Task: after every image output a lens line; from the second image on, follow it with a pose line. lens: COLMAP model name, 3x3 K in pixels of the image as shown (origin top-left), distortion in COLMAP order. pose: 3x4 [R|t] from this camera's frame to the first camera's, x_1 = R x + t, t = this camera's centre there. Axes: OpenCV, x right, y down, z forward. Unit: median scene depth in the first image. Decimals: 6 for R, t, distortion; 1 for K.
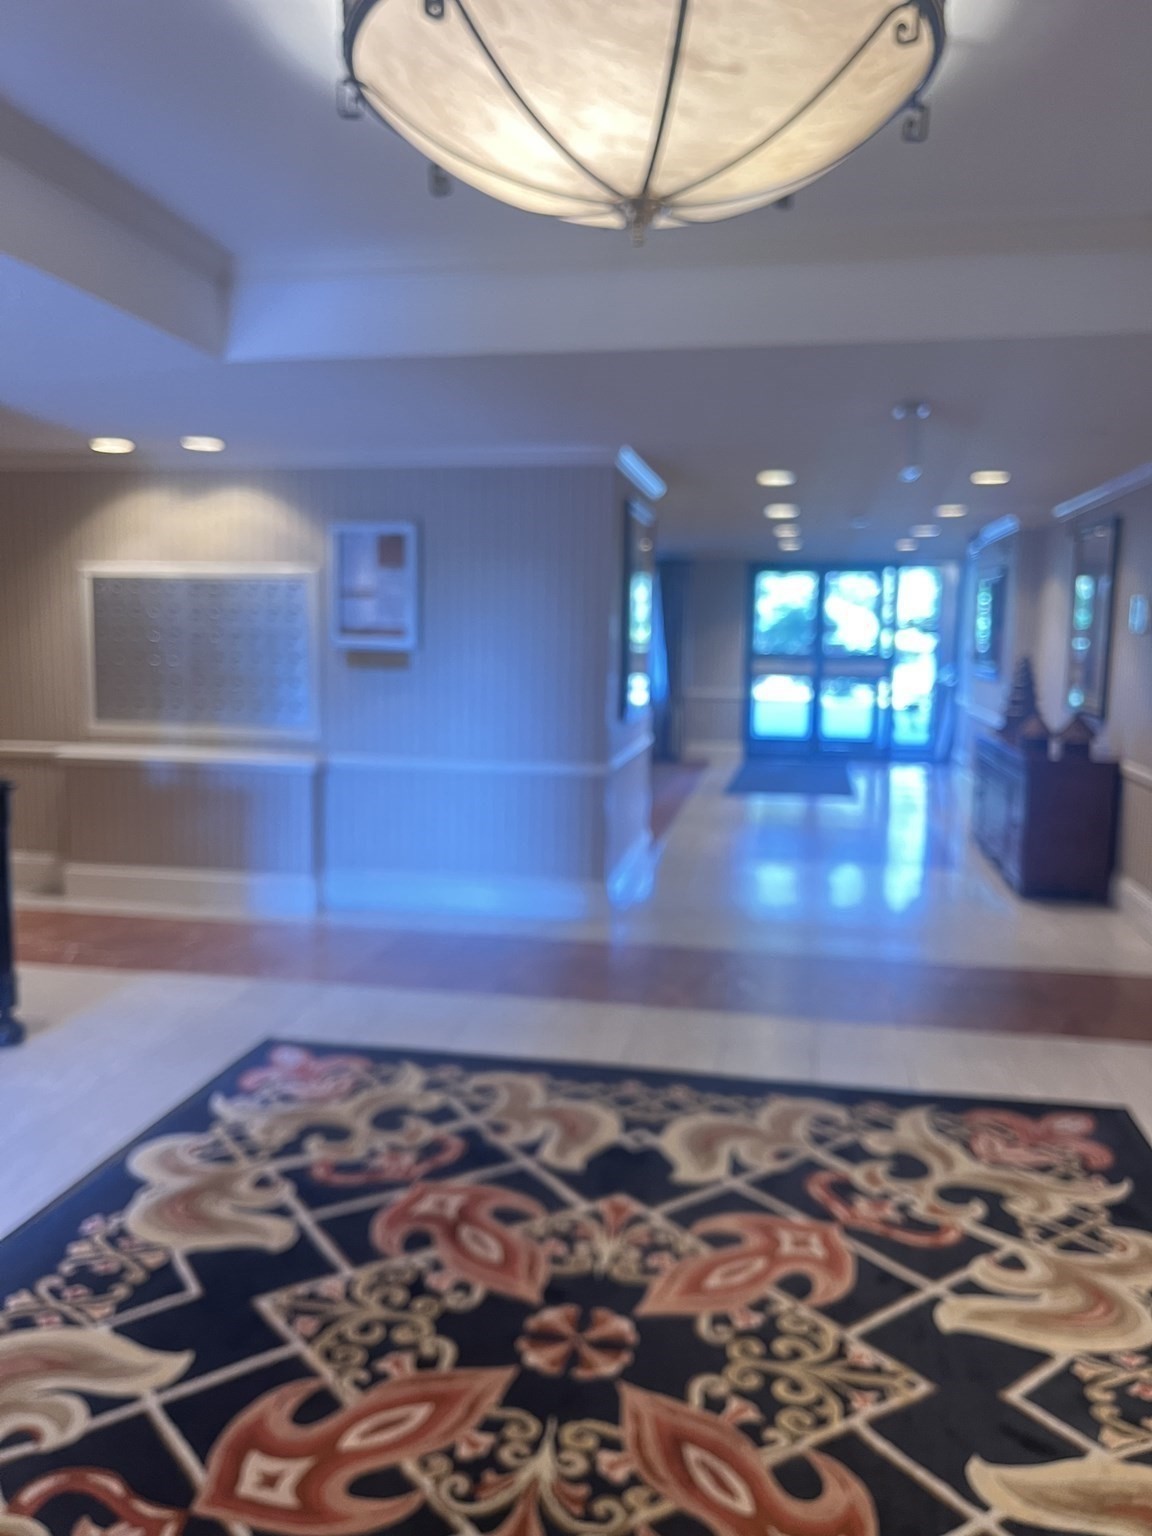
lens RADIAL K [[1155.1, 0, 576.3], [0, 1155.1, 766.7], [0, 0, 1]] dist [0.031372, -0.011378]
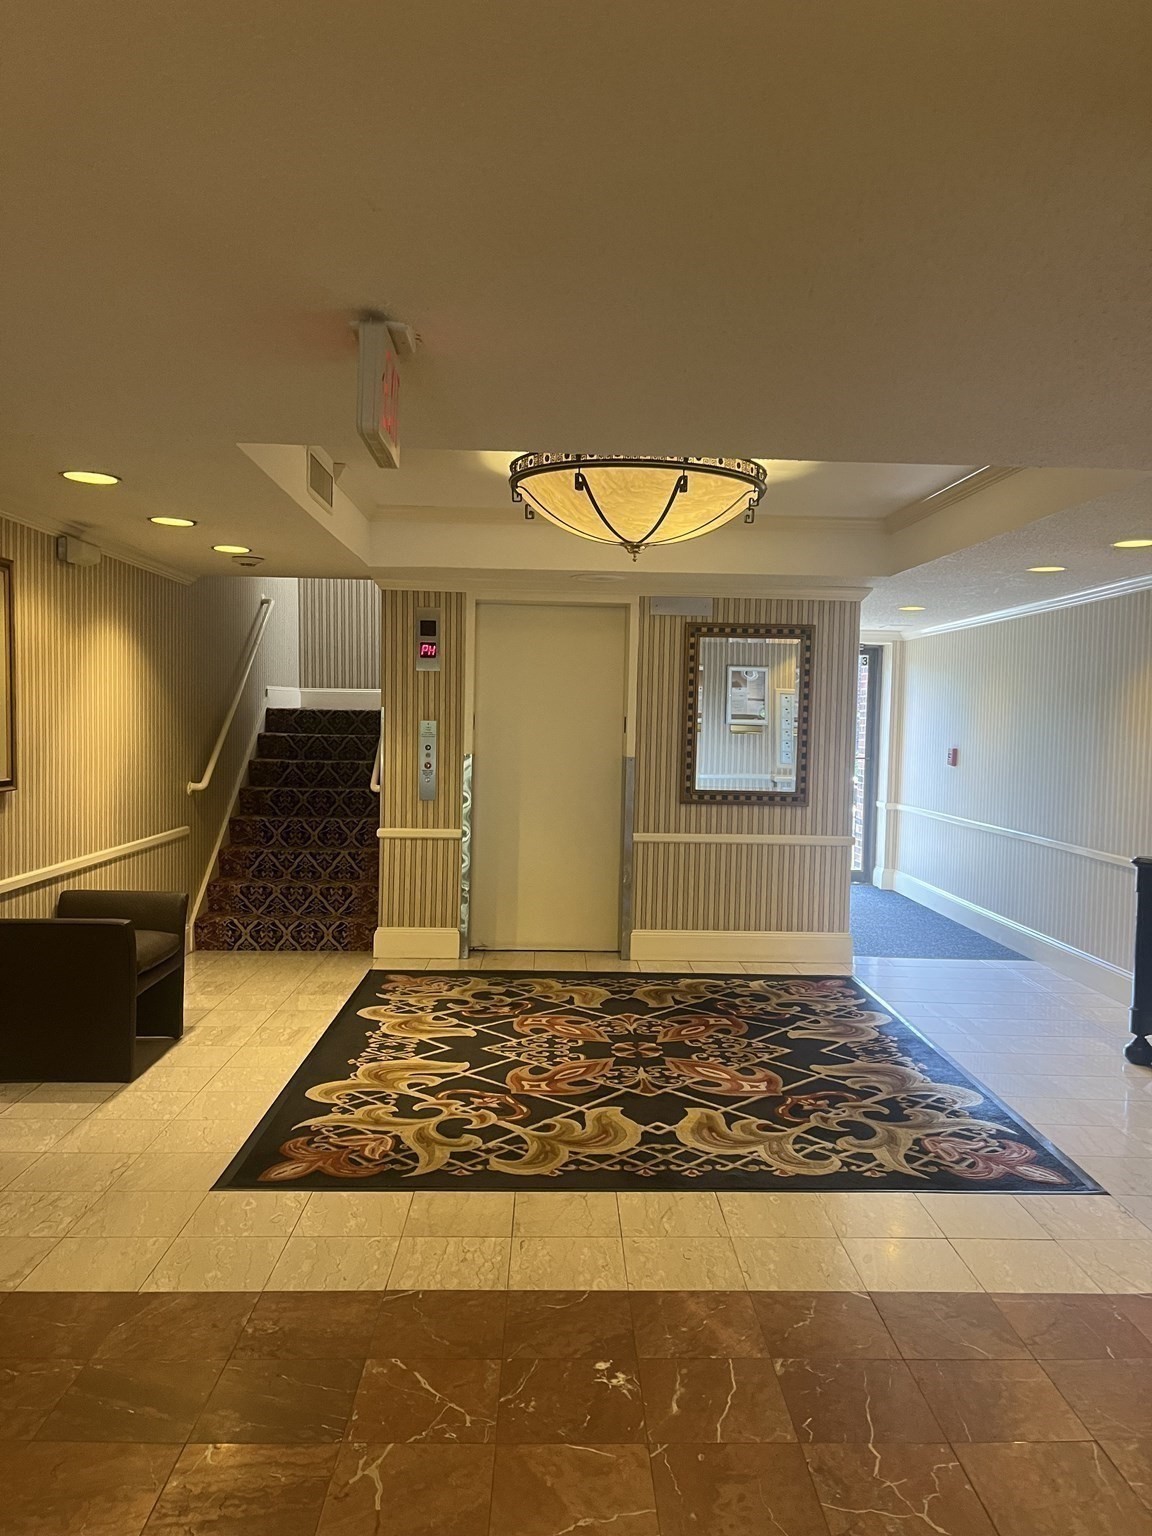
lens RADIAL K [[1155.1, 0, 575.5], [0, 1155.1, 770.3], [0, 0, 1]] dist [0.031372, -0.011378]
pose [[-0.977520, -0.026603, -0.209157, 0.485540], [-0.061262, 0.985047, 0.161028, -0.307458], [0.201745, 0.170221, -0.964533, 2.482686]]
